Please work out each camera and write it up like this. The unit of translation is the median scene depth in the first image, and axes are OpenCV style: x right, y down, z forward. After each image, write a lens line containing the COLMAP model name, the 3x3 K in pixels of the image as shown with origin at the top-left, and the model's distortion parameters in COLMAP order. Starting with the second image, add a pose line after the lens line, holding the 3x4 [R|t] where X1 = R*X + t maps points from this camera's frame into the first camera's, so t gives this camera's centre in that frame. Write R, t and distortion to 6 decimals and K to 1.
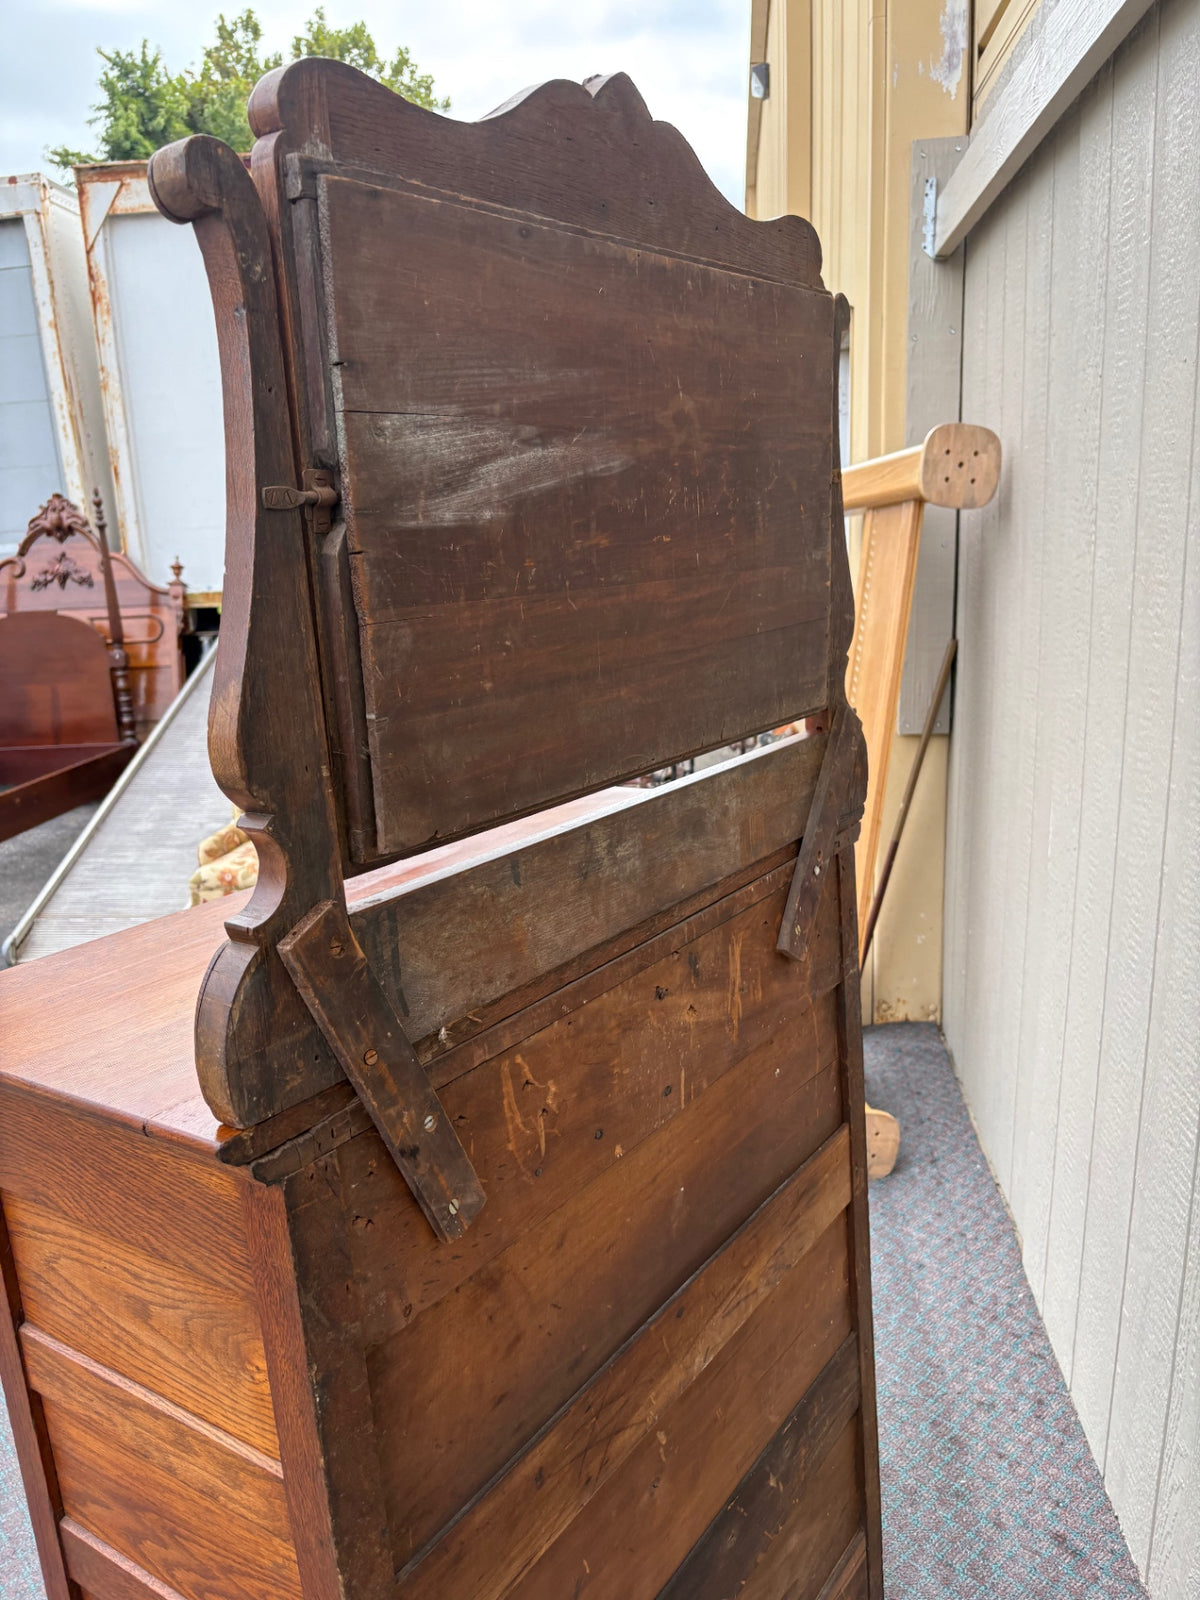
lens RADIAL K [[1218.7, 0, 598.3], [0, 1218.7, 808.7], [0, 0, 1]] dist [0.041913, -0.048436]
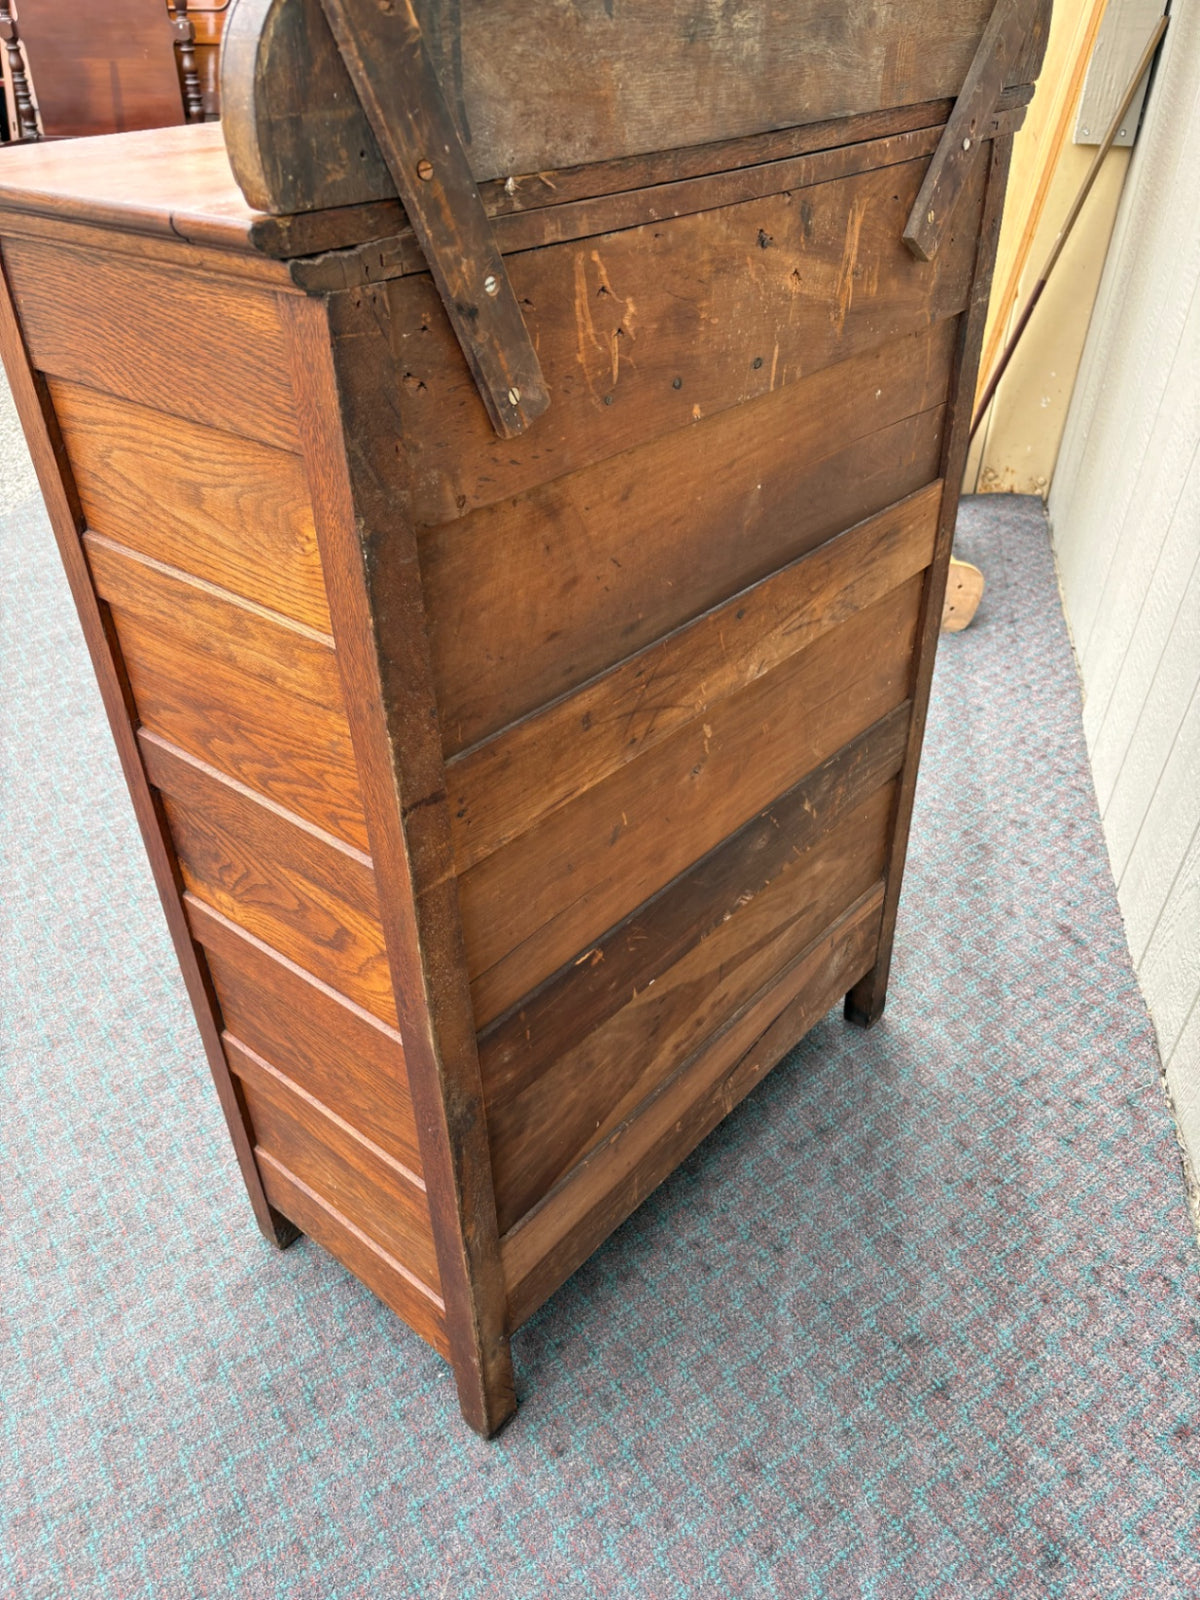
lens RADIAL K [[1218.7, 0, 596.9], [0, 1218.7, 807.3], [0, 0, 1]] dist [0.041913, -0.048436]
pose [[0.993643, 0.101319, -0.049064, 0.016260], [-0.074823, 0.920045, 0.384601, 0.191715], [0.084108, -0.378486, 0.921778, 0.026512]]
